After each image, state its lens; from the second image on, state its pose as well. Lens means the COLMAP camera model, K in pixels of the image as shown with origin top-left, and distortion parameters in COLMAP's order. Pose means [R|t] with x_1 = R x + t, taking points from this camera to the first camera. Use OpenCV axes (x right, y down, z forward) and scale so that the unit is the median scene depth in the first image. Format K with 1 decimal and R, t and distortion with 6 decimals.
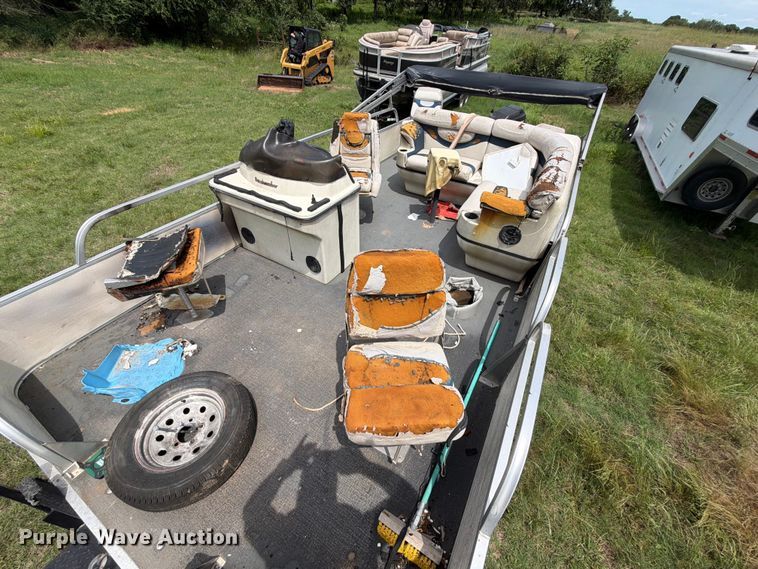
lens RADIAL K [[299.9, 0, 379.0], [0, 299.9, 284.5], [0, 0, 1]] dist [-0.000345, -0.000170]
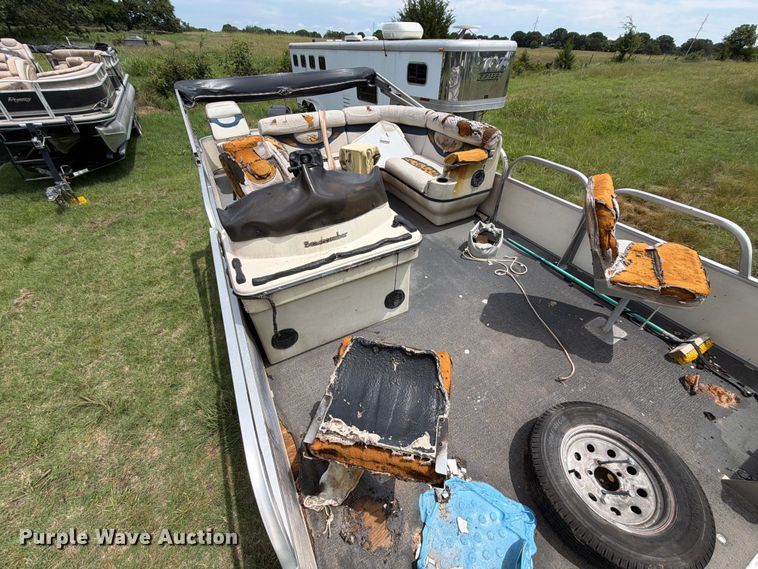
lens RADIAL K [[299.9, 0, 379.0], [0, 299.9, 284.5], [0, 0, 1]] dist [-0.000345, -0.000170]
pose [[0.534597, -0.578377, 0.616187, -0.827483], [0.591823, 0.776703, 0.215585, -0.343575], [-0.603284, 0.249423, 0.757520, 0.426422]]
